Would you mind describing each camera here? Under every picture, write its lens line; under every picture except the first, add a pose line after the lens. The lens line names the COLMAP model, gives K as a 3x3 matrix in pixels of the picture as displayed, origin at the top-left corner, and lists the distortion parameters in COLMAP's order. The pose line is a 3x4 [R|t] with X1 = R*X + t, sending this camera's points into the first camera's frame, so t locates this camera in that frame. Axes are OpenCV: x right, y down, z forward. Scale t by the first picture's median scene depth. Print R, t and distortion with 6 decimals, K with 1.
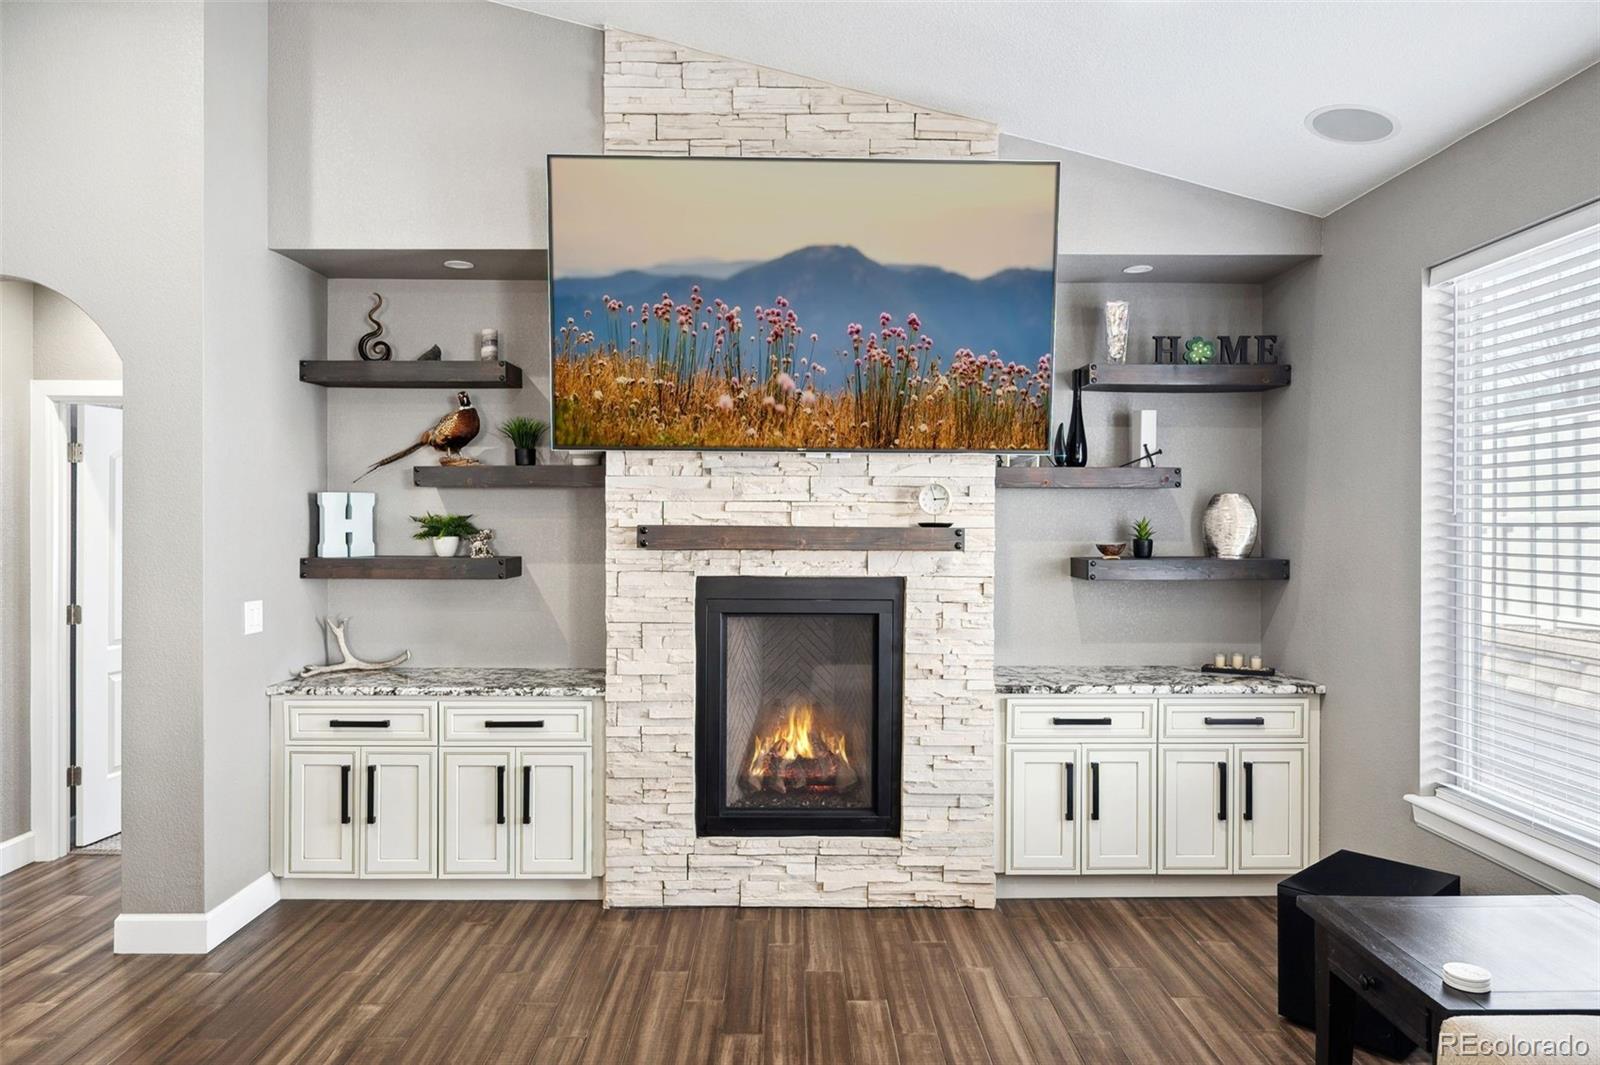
lens RADIAL K [[1052.3, 0, 800.8], [0, 1052.3, 515.9], [0, 0, 1]] dist [-0.006481, -0.000249]
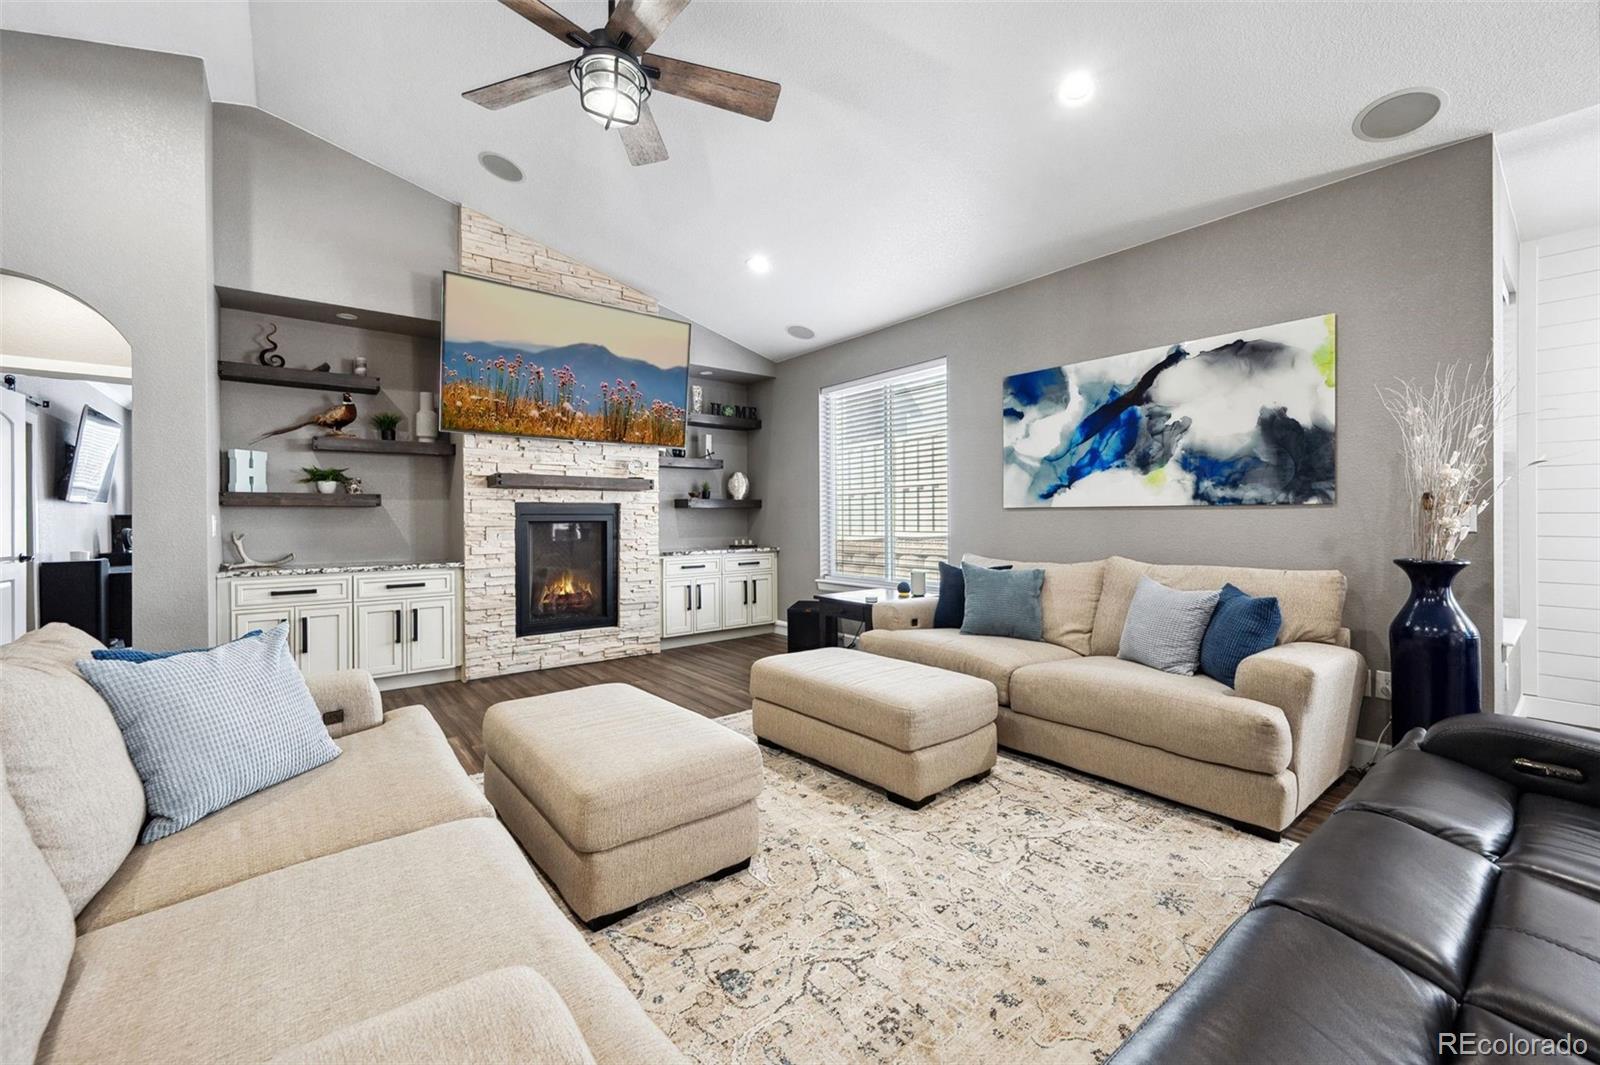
lens RADIAL K [[647.7, 0, 805.4], [0, 647.7, 504.9], [0, 0, 1]] dist [0.000508, 0.000135]
pose [[0.784557, 0.004868, 0.620038, -0.419605], [0.003767, 0.999913, -0.012616, 0.079054], [-0.620046, 0.012233, 0.784470, -0.263428]]
